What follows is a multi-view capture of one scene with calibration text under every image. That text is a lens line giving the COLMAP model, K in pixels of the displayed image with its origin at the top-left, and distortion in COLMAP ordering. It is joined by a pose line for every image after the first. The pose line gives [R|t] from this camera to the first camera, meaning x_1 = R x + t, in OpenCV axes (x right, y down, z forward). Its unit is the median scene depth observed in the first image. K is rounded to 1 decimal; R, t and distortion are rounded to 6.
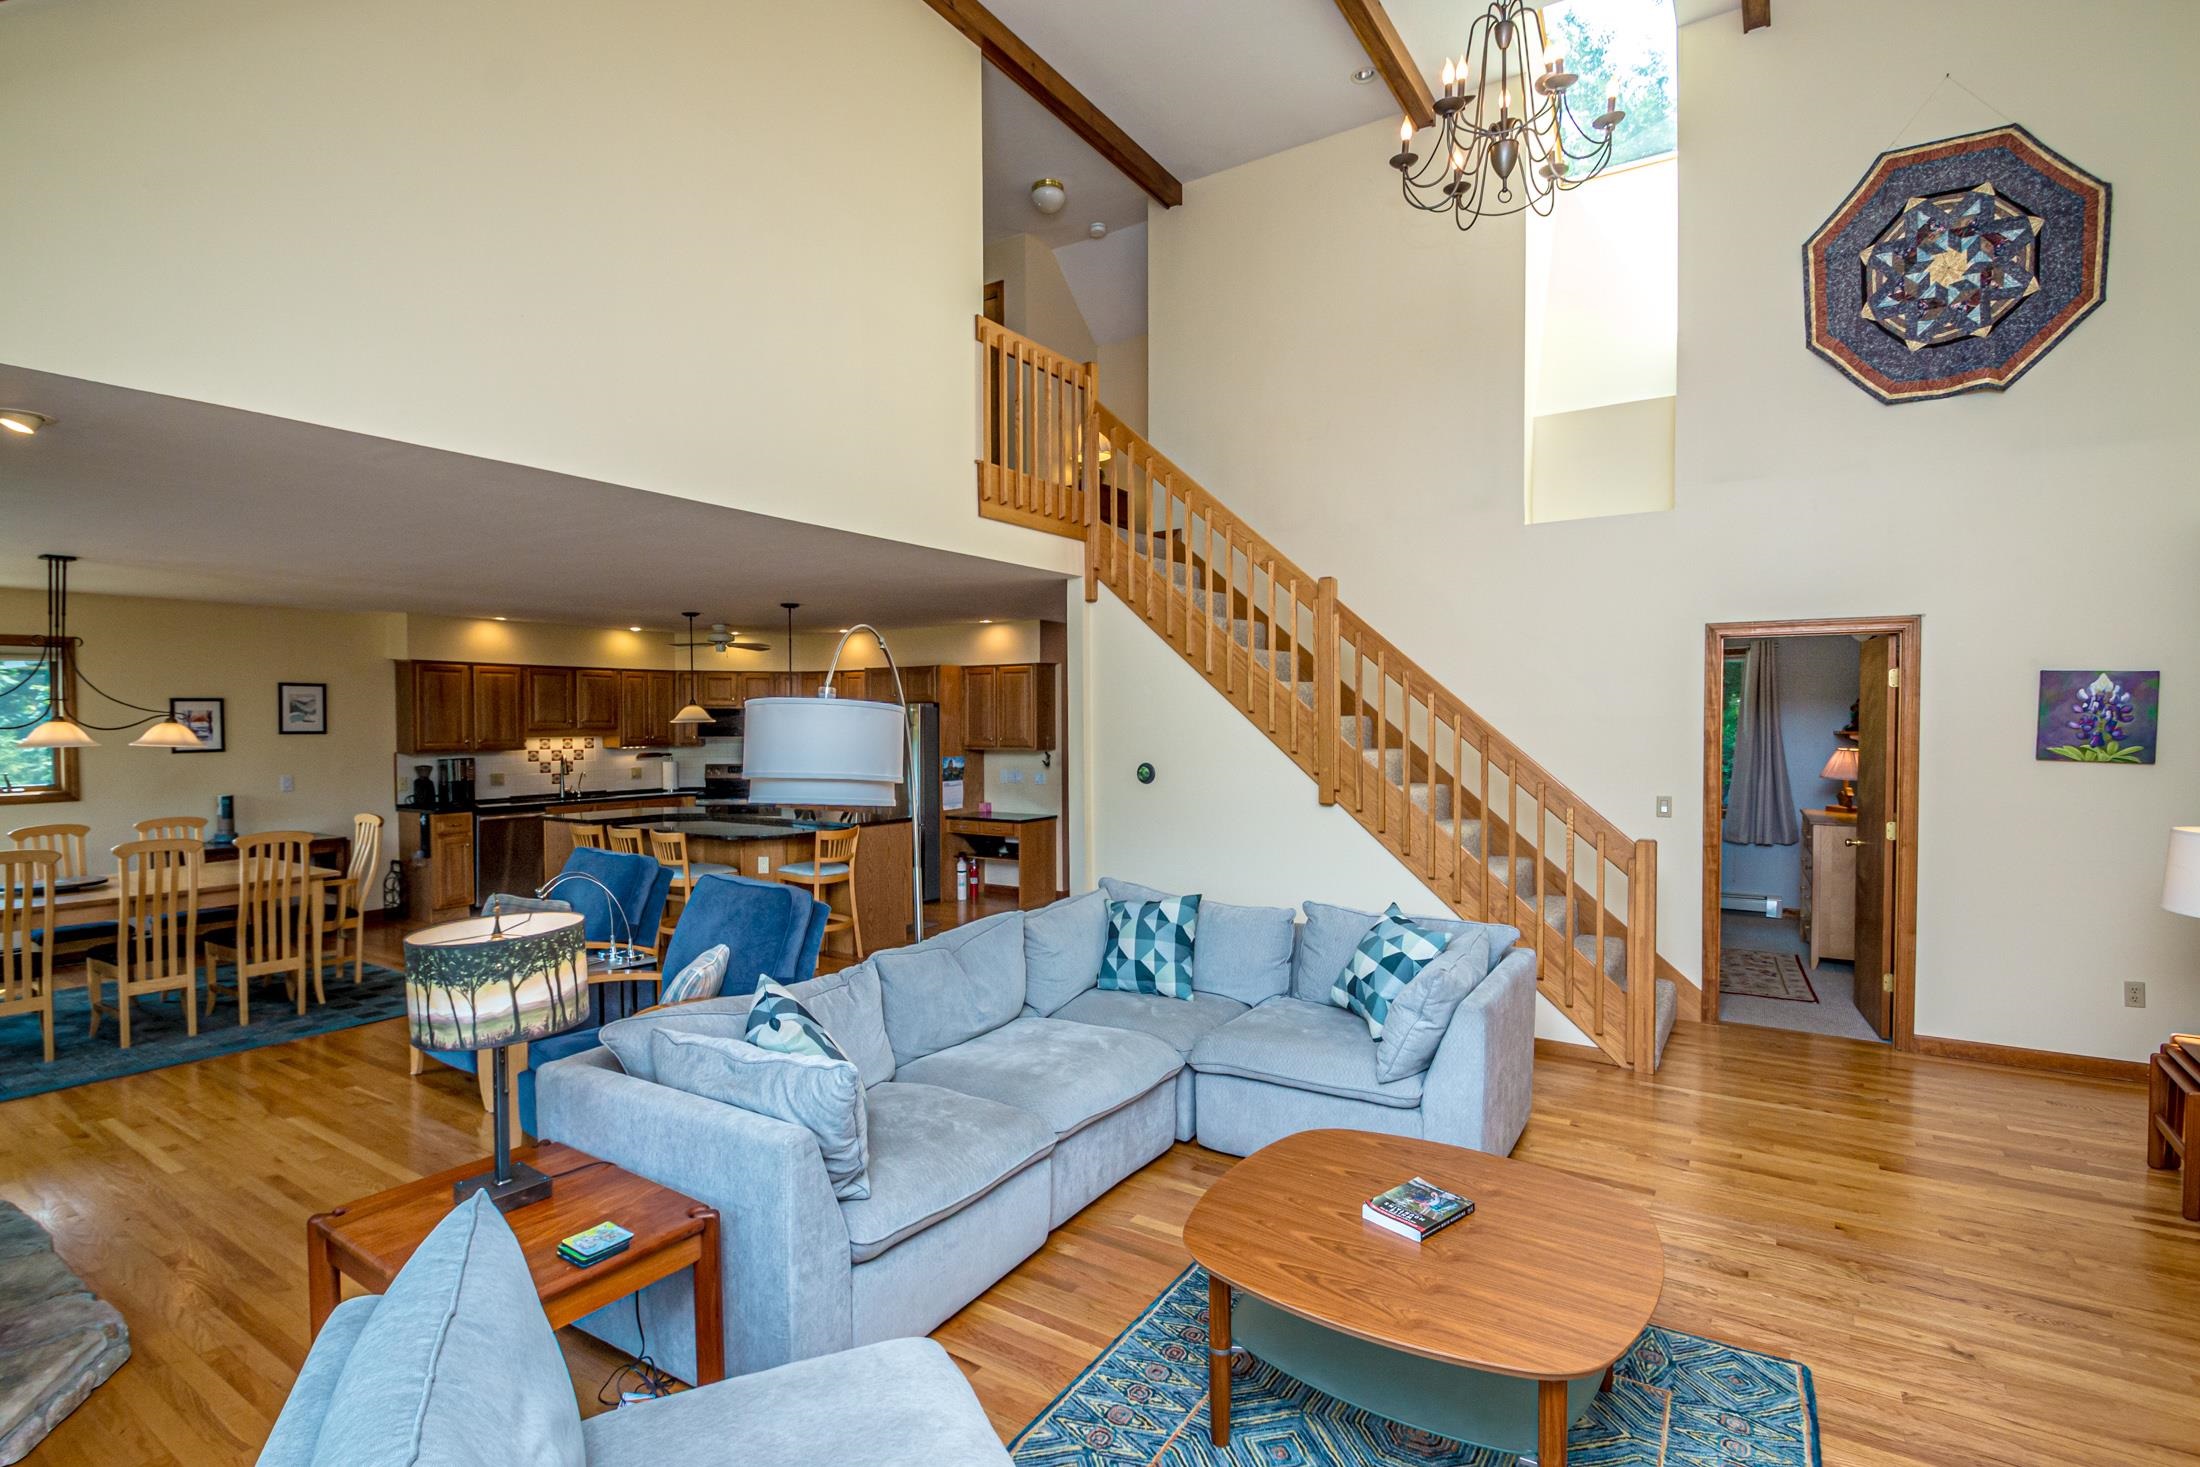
lens RADIAL K [[1053.0, 0, 1097.2], [0, 1053.0, 733.8], [0, 0, 1]] dist [-0.003181, 0.000021]
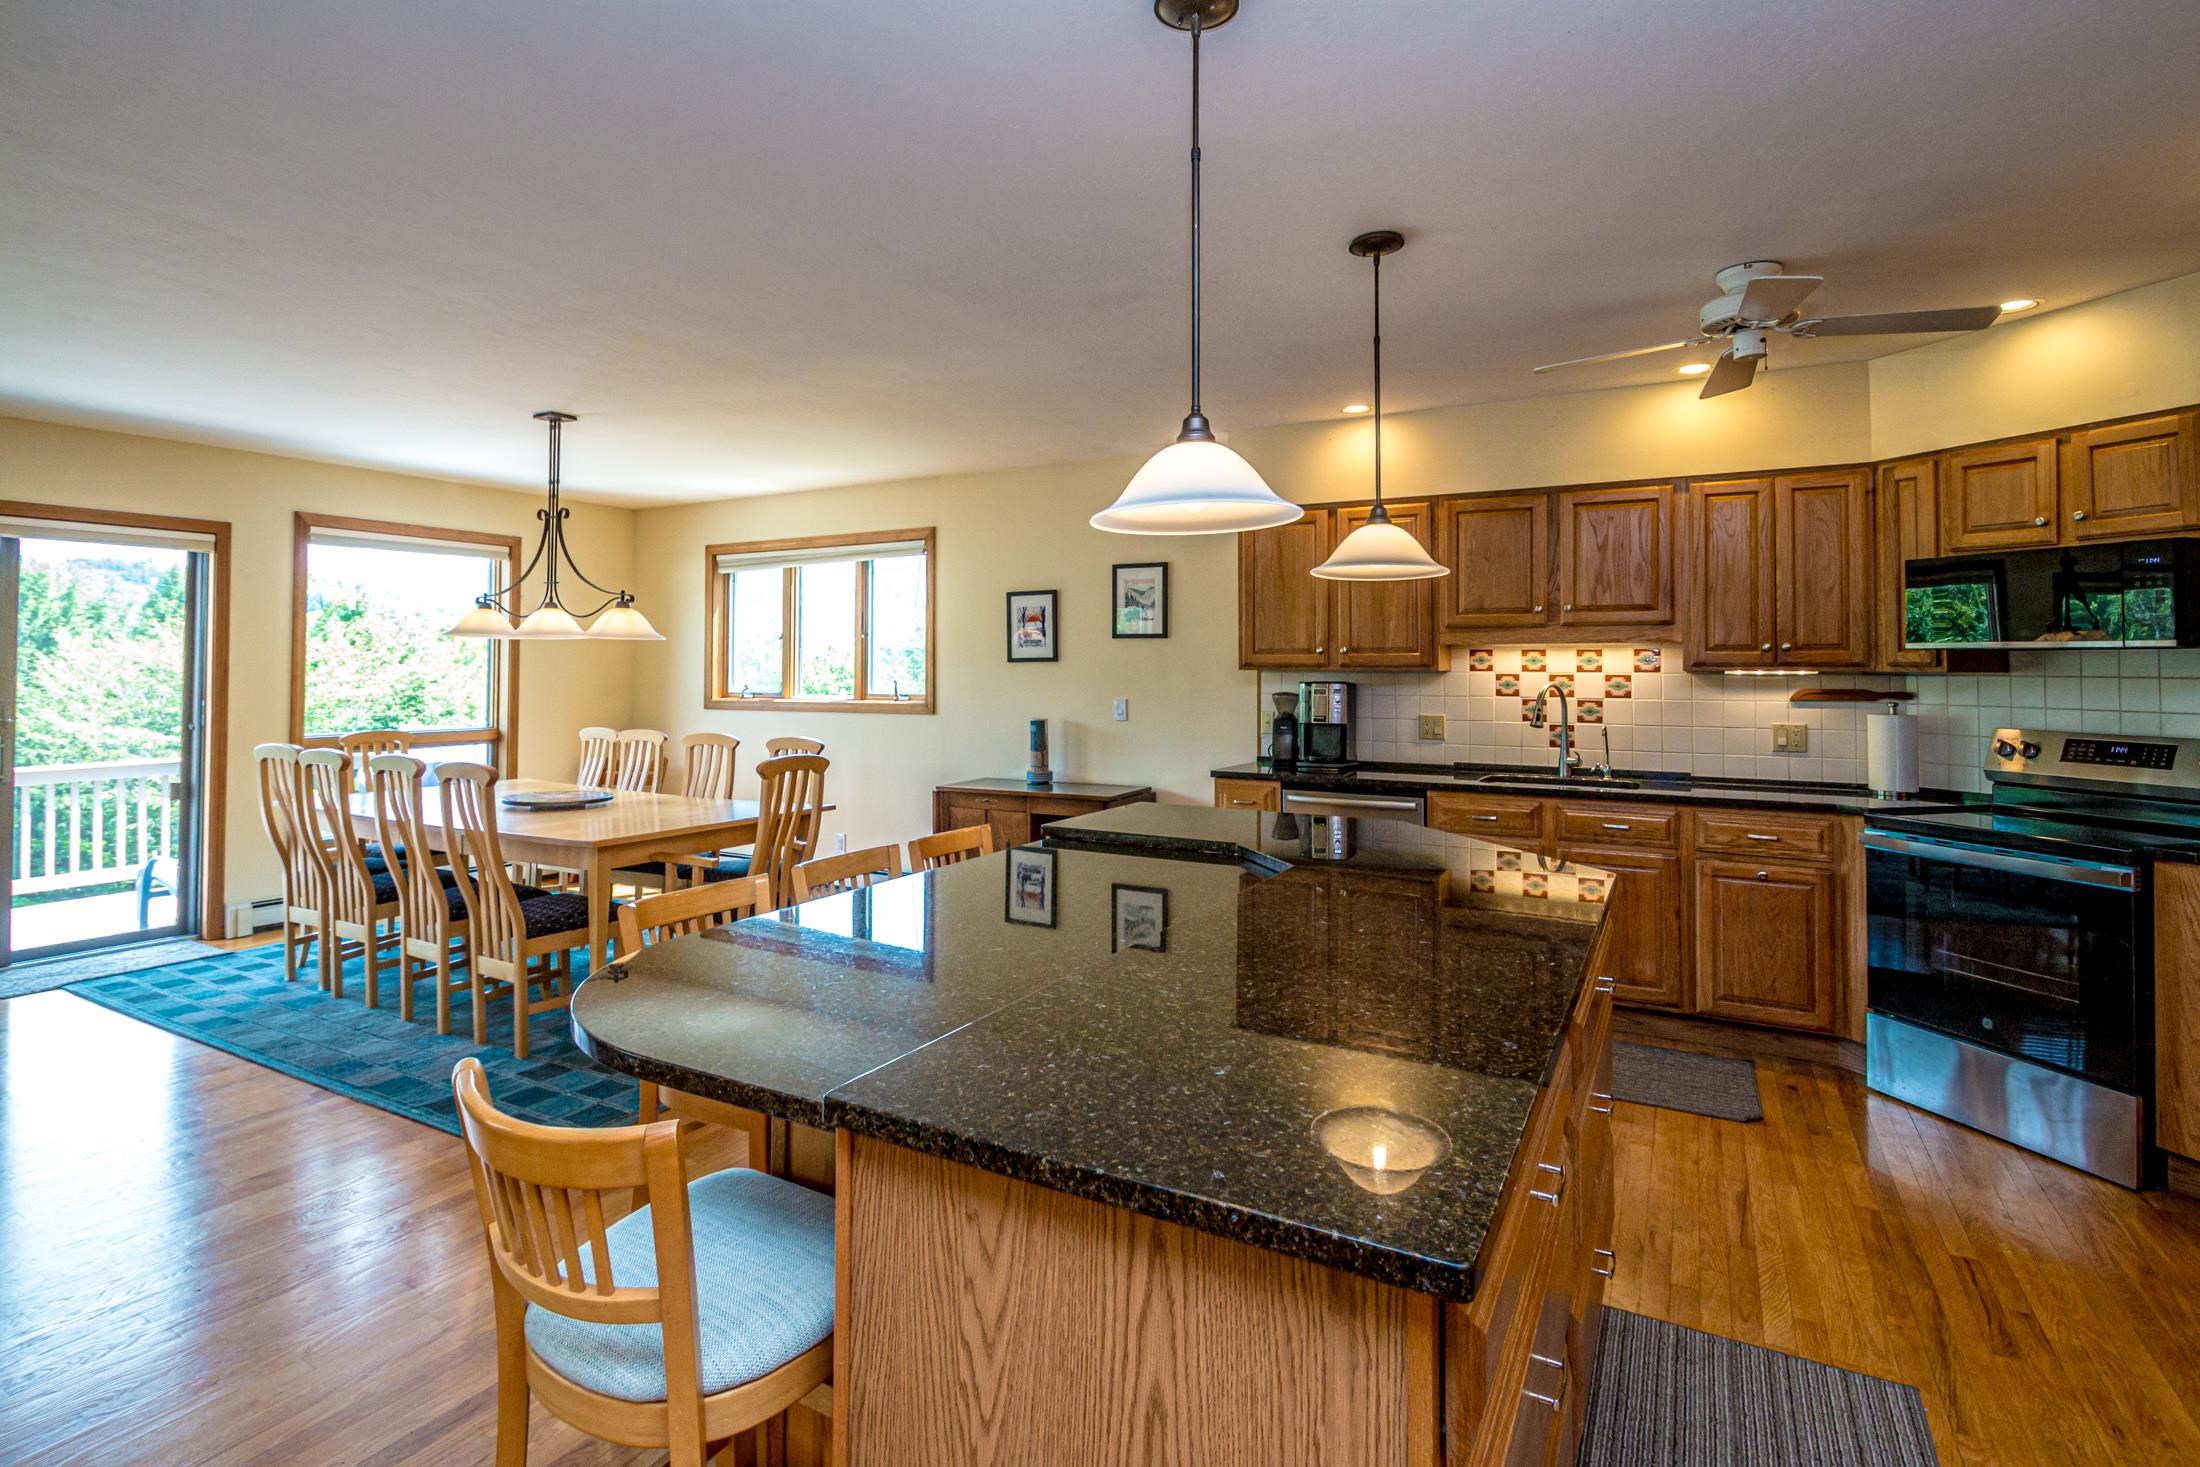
lens RADIAL K [[1053.0, 0, 1105.7], [0, 1053.0, 650.6], [0, 0, 1]] dist [-0.003181, 0.000021]
pose [[0.062361, -0.014968, -0.997941, -0.065848], [-0.018590, 0.999697, -0.016156, 0.017045], [0.997881, 0.019559, 0.062064, 0.801430]]
